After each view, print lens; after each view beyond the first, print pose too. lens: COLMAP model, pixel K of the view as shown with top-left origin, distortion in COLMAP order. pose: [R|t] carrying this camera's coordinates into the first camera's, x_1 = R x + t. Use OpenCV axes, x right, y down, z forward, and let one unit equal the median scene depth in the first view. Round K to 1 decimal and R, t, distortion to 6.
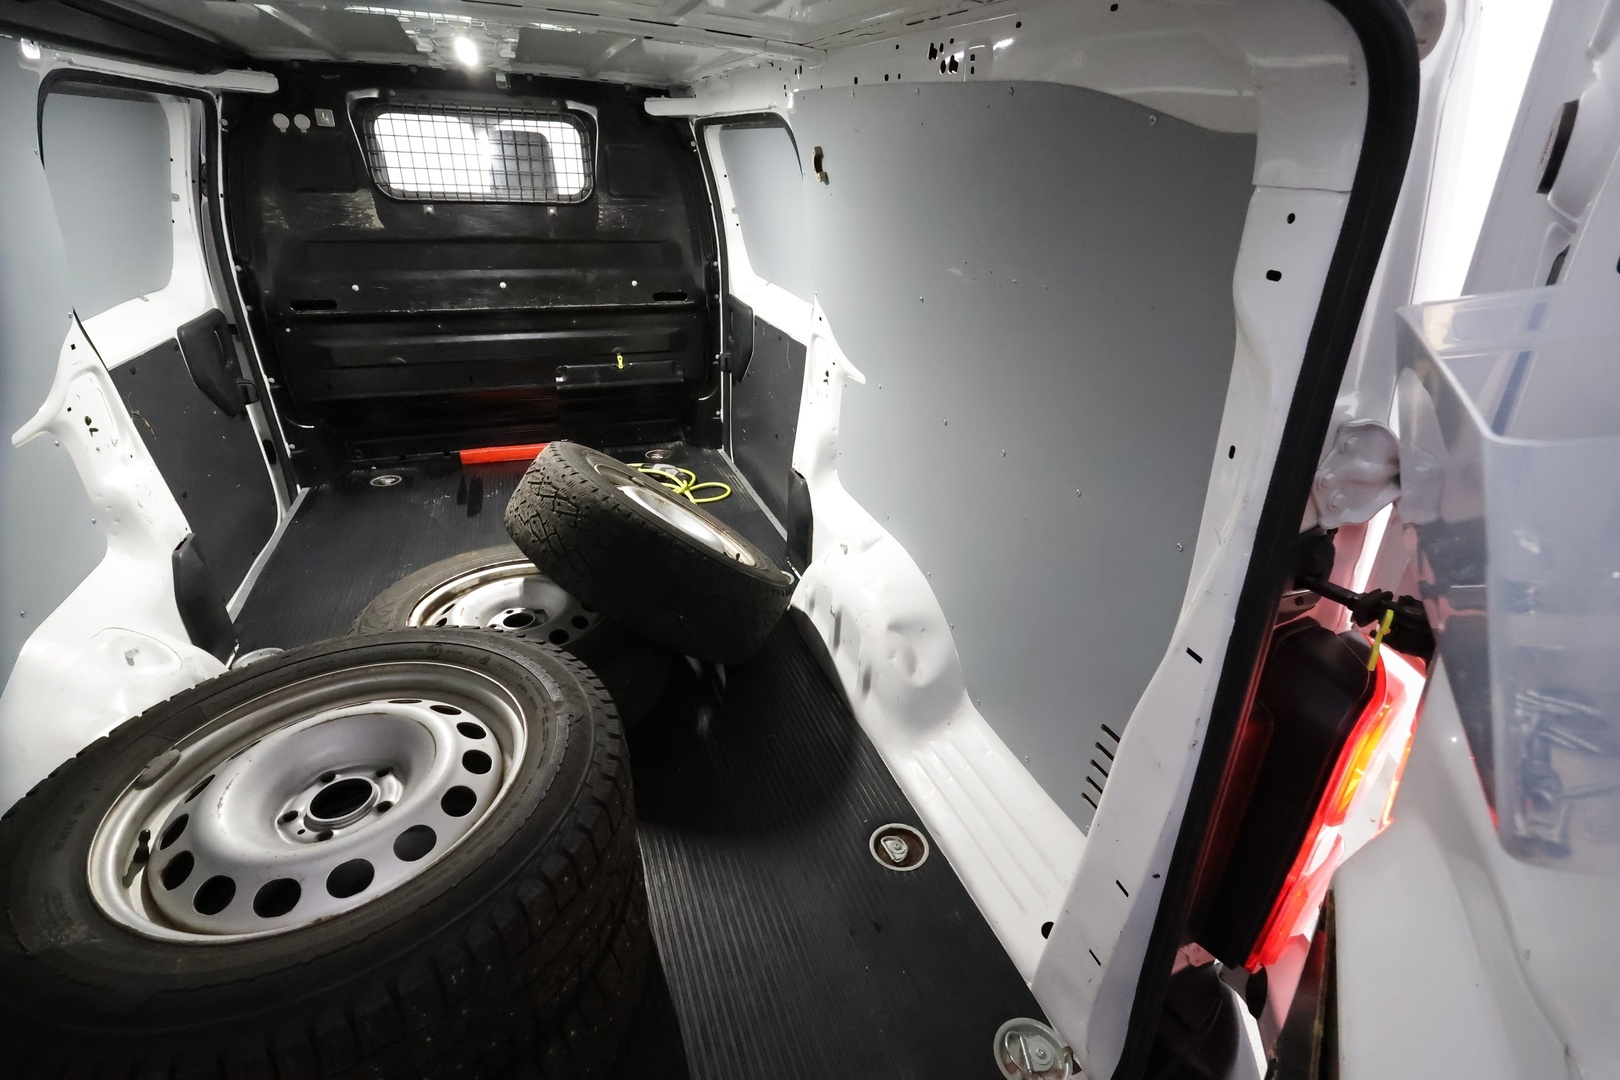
lens RADIAL K [[737.0, 0, 806.0], [0, 737.0, 536.9], [0, 0, 1]] dist [-0.003057, 0.000801]
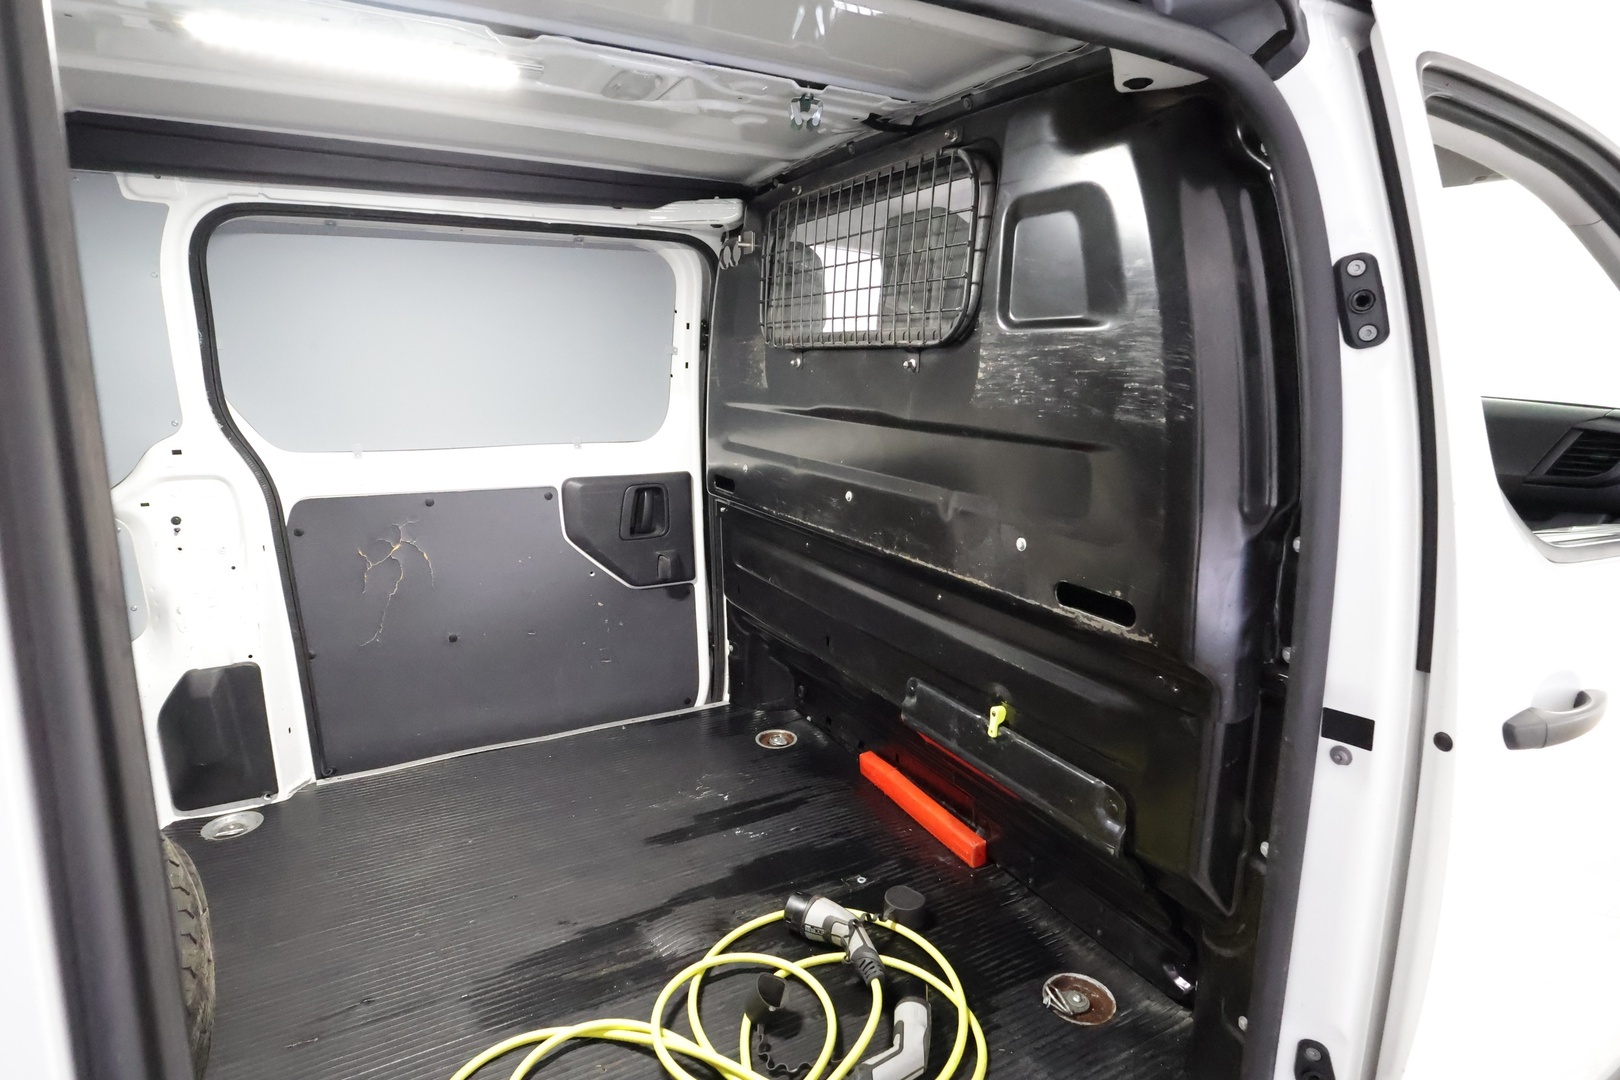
lens RADIAL K [[847.4, 0, 806.2], [0, 847.4, 541.4], [0, 0, 1]] dist [0.002104, 0.001180]
pose [[0.146545, 0.179088, -0.972858, 0.204720], [-0.445889, 0.889856, 0.096643, -0.415746], [0.883010, 0.419624, 0.210258, 0.999313]]
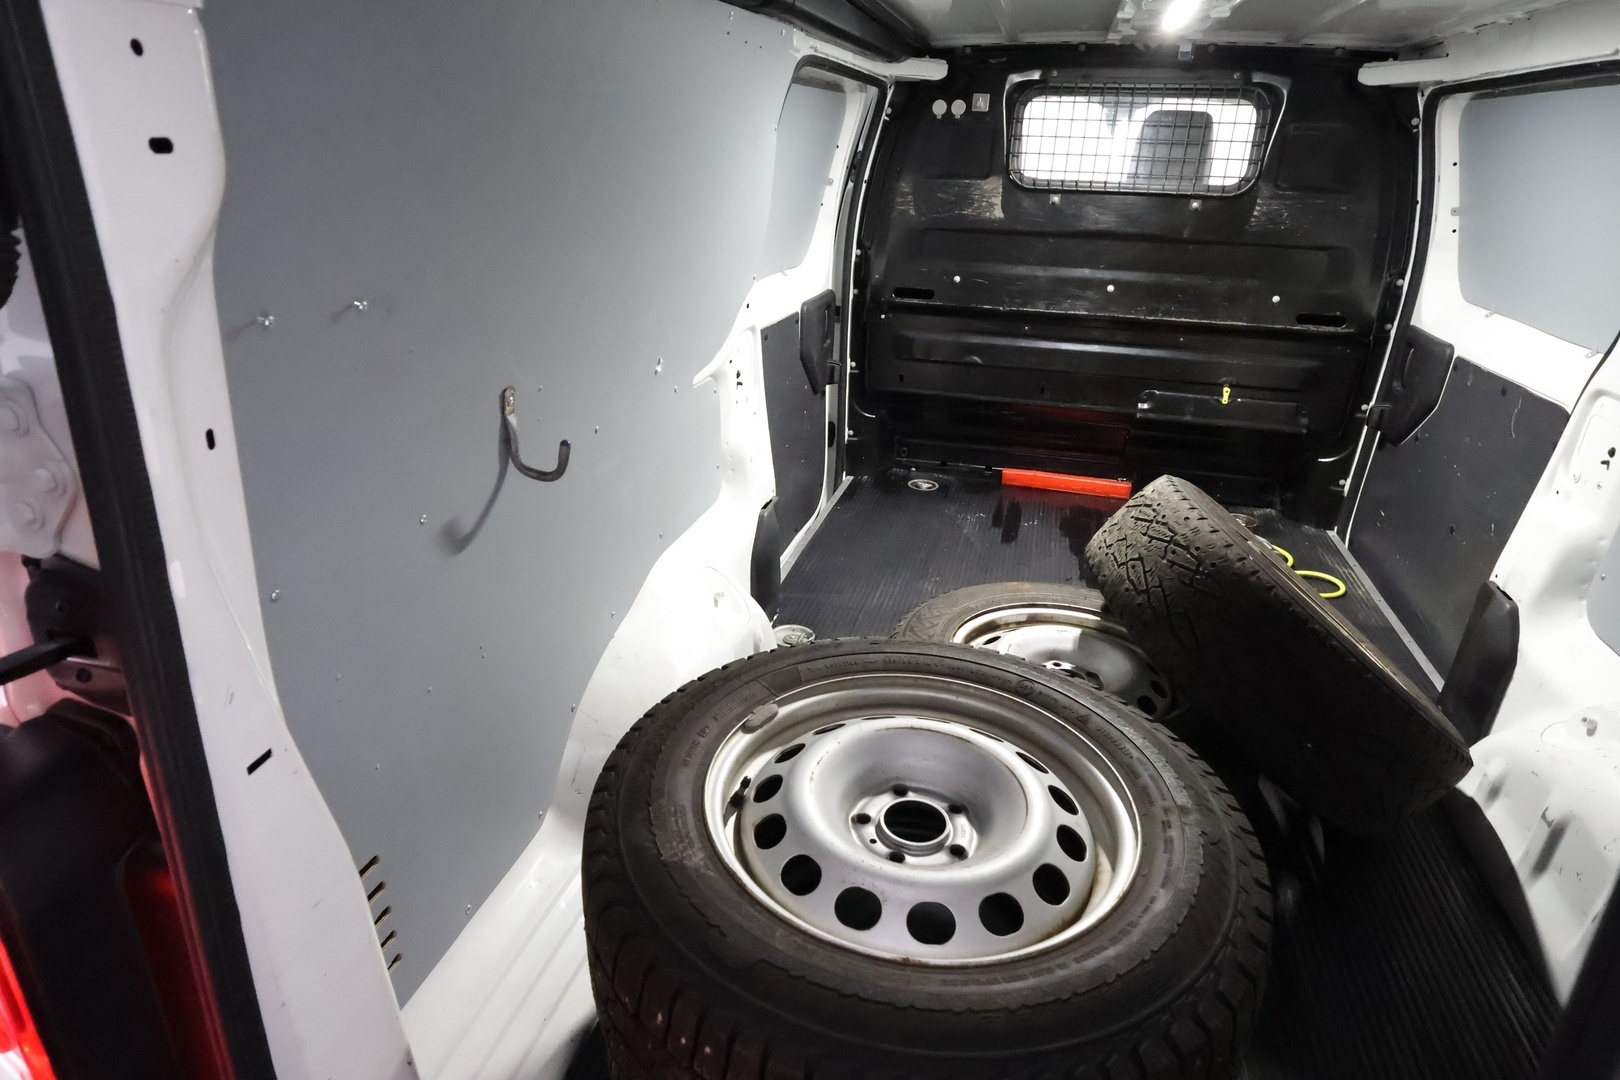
lens RADIAL K [[877.2, 0, 814.0], [0, 877.2, 537.5], [0, 0, 1]] dist [-0.002193, 0.000681]
pose [[0.815526, 0.222053, -0.534425, -0.099915], [-0.260247, 0.965534, 0.004044, 0.023788], [0.516903, 0.135785, 0.845206, 0.008479]]
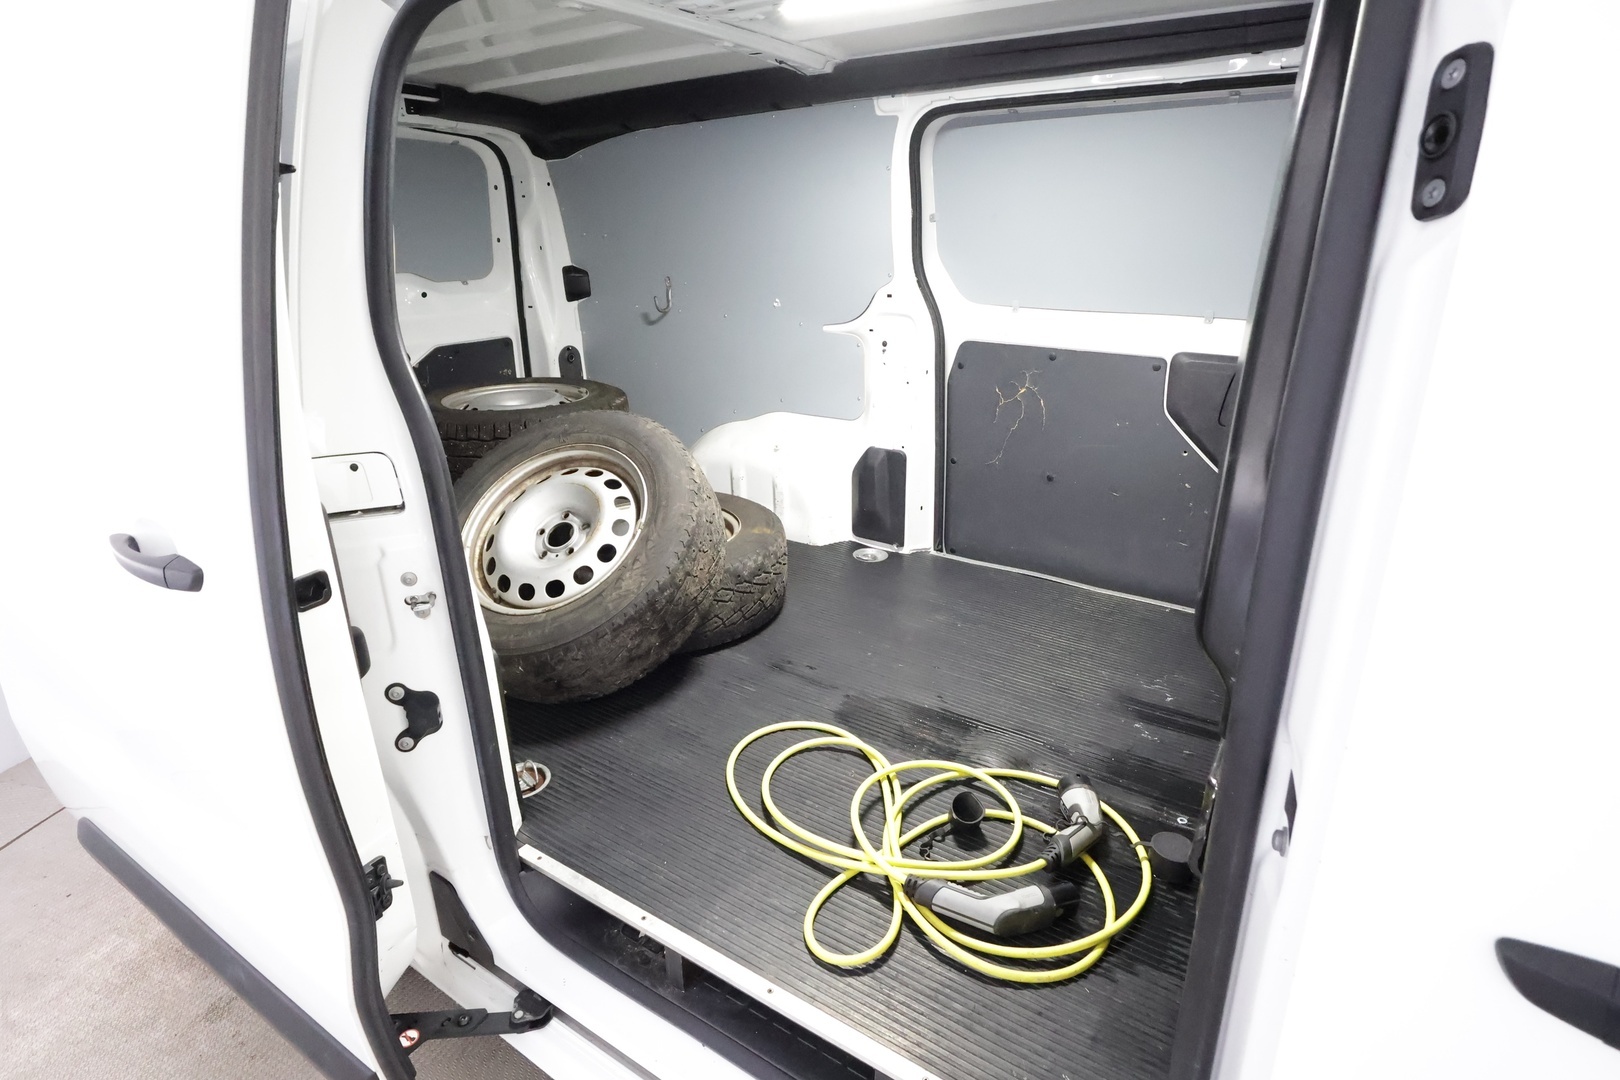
lens RADIAL K [[847.4, 0, 806.2], [0, 847.4, 541.4], [0, 0, 1]] dist [0.002104, 0.001180]
pose [[-0.803395, 0.193632, -0.563084, 0.136676], [-0.282981, 0.707876, 0.647173, -0.616379], [0.523907, 0.679278, -0.513910, 1.350490]]
